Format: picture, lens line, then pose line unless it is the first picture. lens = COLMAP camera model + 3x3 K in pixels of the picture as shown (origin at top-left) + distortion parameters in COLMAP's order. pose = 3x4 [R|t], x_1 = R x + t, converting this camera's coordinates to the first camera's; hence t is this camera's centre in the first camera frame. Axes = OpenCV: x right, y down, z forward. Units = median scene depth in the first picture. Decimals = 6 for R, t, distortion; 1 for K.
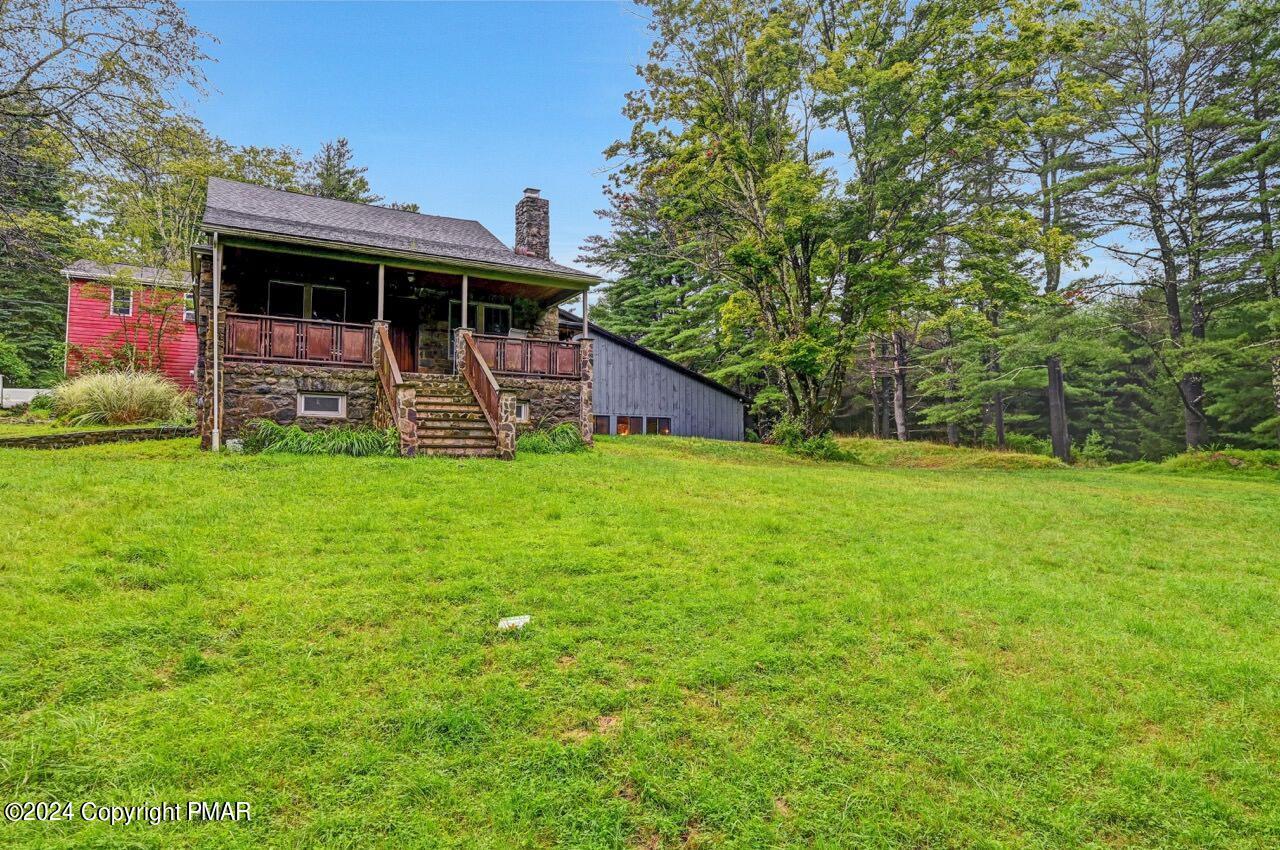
lens RADIAL K [[687.8, 0, 639.8], [0, 687.8, 405.6], [0, 0, 1]] dist [0.002043, -0.000182]
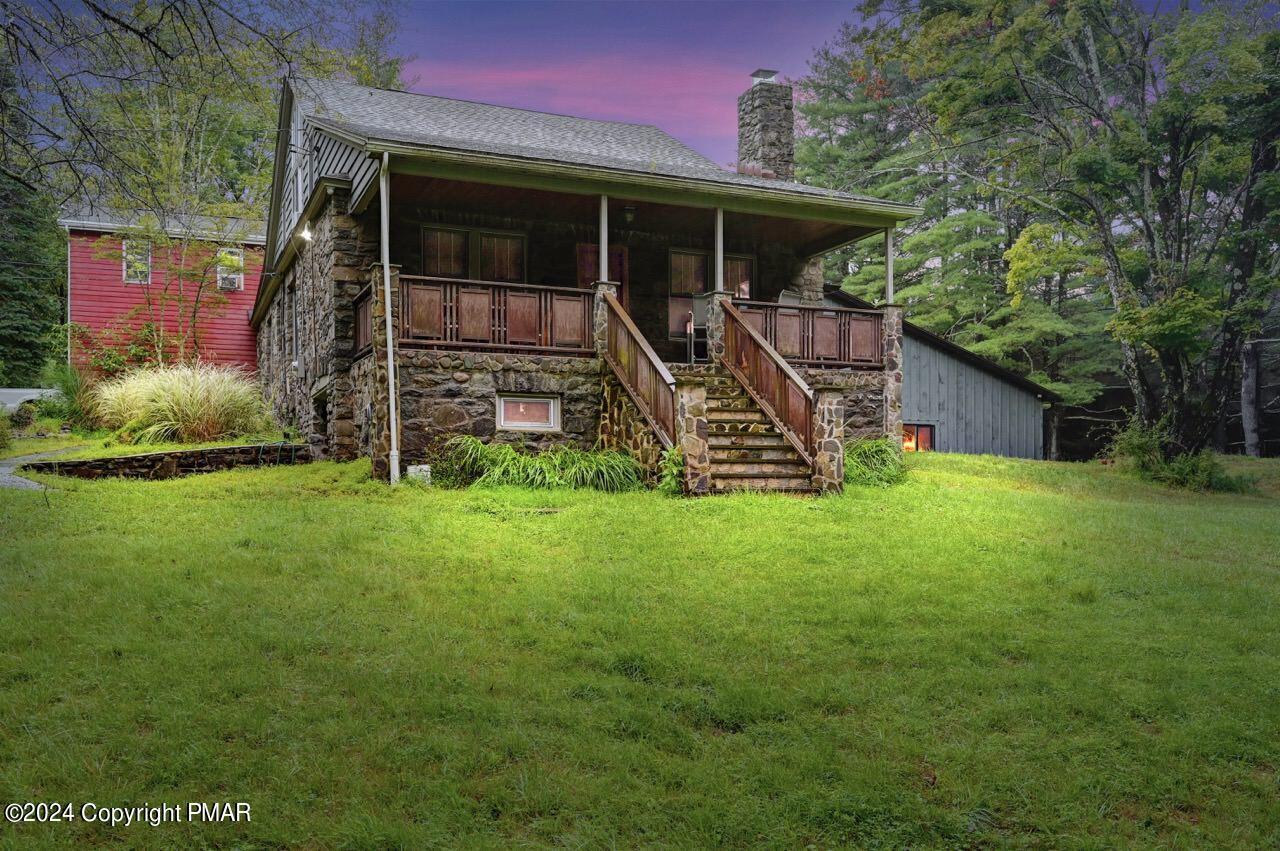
lens RADIAL K [[1010.4, 0, 637.8], [0, 1010.4, 471.6], [0, 0, 1]] dist [-0.006071, 0.007082]
pose [[0.994596, -0.000948, -0.103815, -0.249193], [0.008084, 0.997629, 0.068346, -0.009671], [0.103504, -0.068816, 0.992246, 0.038632]]
